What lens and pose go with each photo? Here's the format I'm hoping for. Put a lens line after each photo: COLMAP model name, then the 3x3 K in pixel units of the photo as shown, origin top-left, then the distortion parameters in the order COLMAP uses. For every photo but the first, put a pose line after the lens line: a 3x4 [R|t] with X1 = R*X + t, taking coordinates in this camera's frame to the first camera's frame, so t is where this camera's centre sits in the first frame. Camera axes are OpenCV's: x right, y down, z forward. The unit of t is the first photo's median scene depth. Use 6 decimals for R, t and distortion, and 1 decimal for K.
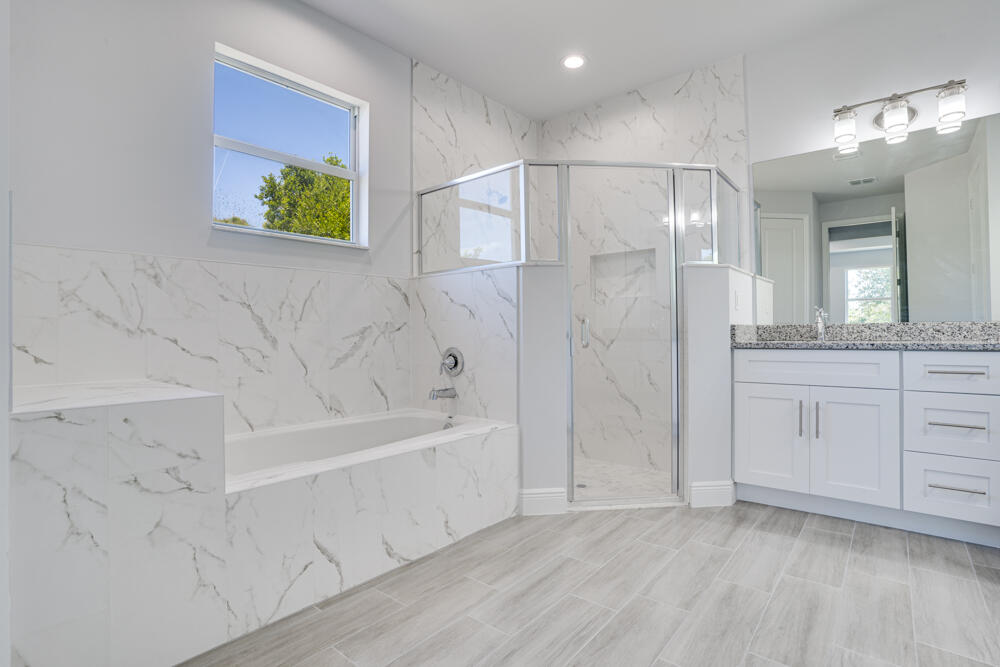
lens RADIAL K [[498.5, 0, 500.4], [0, 498.5, 330.9], [0, 0, 1]] dist [-0.006505, -0.000132]
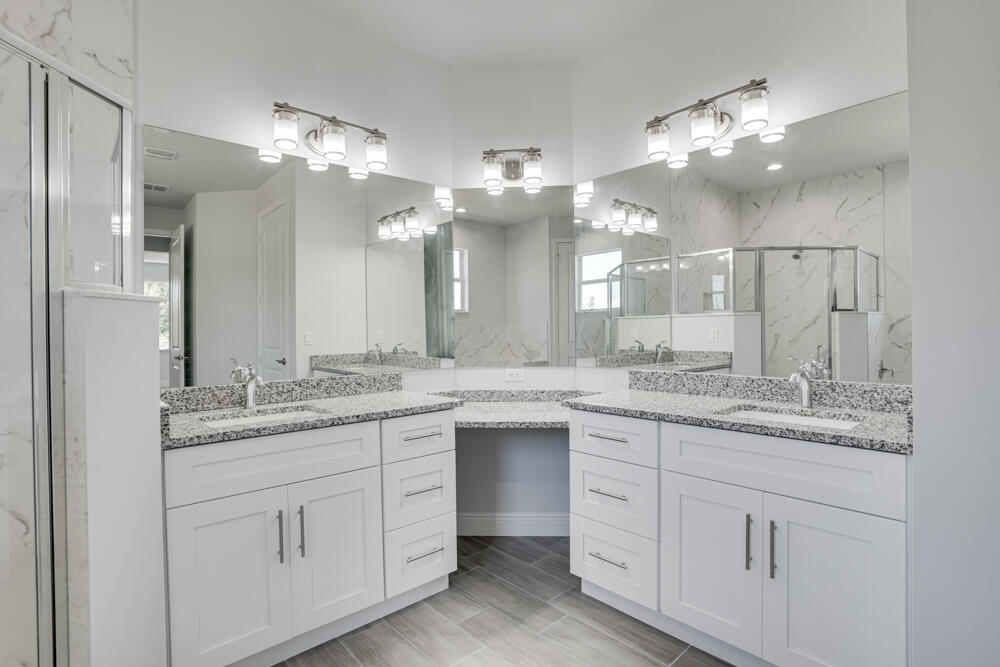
lens RADIAL K [[498.5, 0, 500.2], [0, 498.5, 329.2], [0, 0, 1]] dist [-0.006505, -0.000132]
pose [[0.165538, 0.002864, 0.986199, -0.014611], [0.005419, 0.999978, -0.003813, -0.094588], [-0.986189, 0.005975, 0.165519, 0.542119]]
